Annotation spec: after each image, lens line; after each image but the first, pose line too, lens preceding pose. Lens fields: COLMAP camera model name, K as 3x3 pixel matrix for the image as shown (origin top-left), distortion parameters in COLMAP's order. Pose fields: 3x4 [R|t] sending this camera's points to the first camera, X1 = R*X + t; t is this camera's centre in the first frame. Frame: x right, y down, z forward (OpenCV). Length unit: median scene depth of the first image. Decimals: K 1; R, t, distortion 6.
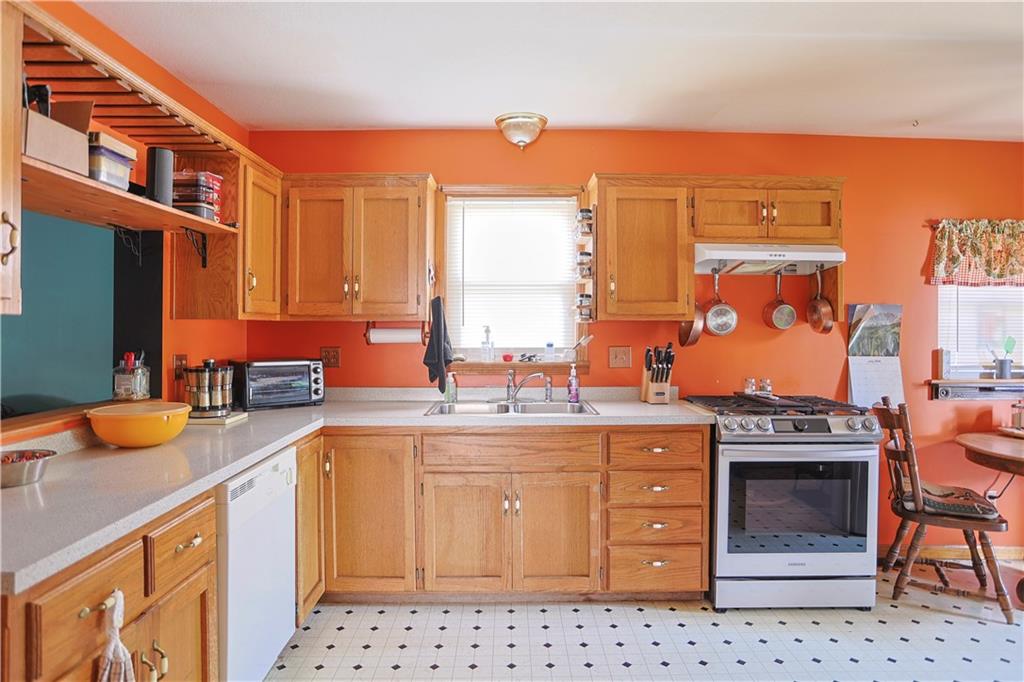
lens RADIAL K [[615.7, 0, 512.0], [0, 615.7, 341.0], [0, 0, 1]] dist [-0.068703, 0.051558]
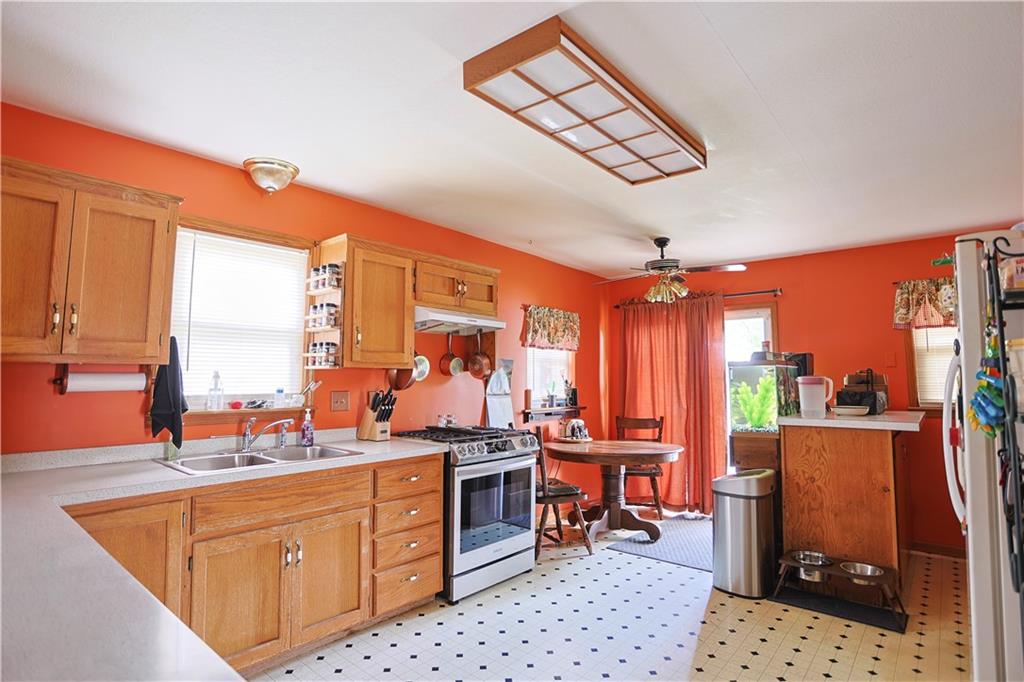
lens RADIAL K [[539.1, 0, 512.0], [0, 539.1, 341.0], [0, 0, 1]] dist [-0.045474, 0.001287]
pose [[0.646328, 0.051504, 0.761320, -0.395531], [0.014158, 0.996738, -0.079450, -0.000231], [-0.762928, 0.062130, 0.643491, 0.160427]]
